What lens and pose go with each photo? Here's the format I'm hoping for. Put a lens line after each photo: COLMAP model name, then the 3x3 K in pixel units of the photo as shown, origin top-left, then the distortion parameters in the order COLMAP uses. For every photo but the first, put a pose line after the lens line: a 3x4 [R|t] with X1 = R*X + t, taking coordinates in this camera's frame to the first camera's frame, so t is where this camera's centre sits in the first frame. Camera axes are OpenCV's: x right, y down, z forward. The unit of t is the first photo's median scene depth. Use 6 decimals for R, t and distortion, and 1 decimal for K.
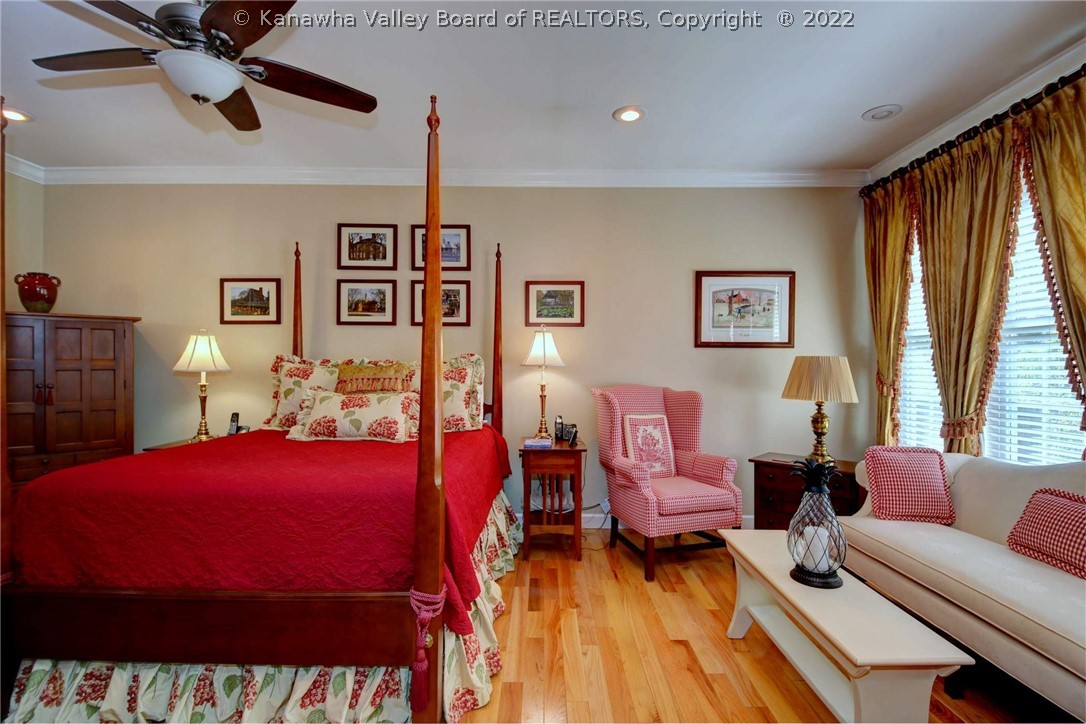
lens RADIAL K [[507.7, 0, 544.7], [0, 507.7, 369.6], [0, 0, 1]] dist [0.028090, -0.000284]
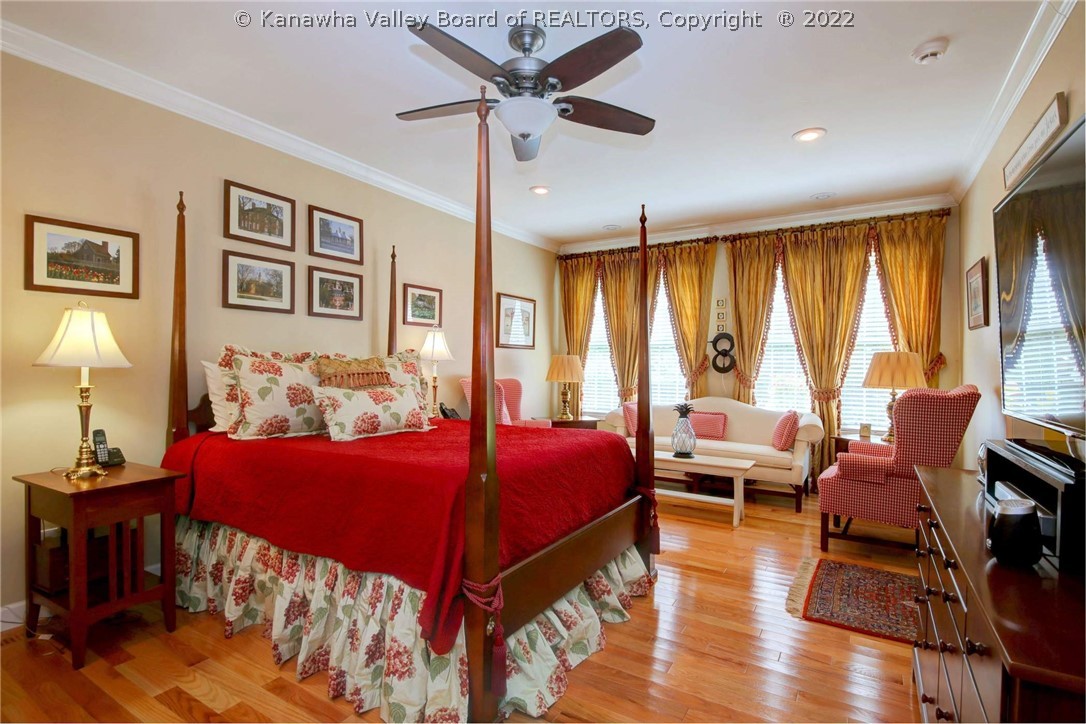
lens RADIAL K [[518.2, 0, 537.1], [0, 518.2, 364.3], [0, 0, 1]] dist [0.034138, -0.029410]
pose [[0.535218, -0.002172, 0.844711, -0.829932], [0.003435, 0.999994, 0.000395, 0.001309], [-0.844707, 0.002690, 0.535223, 0.159894]]
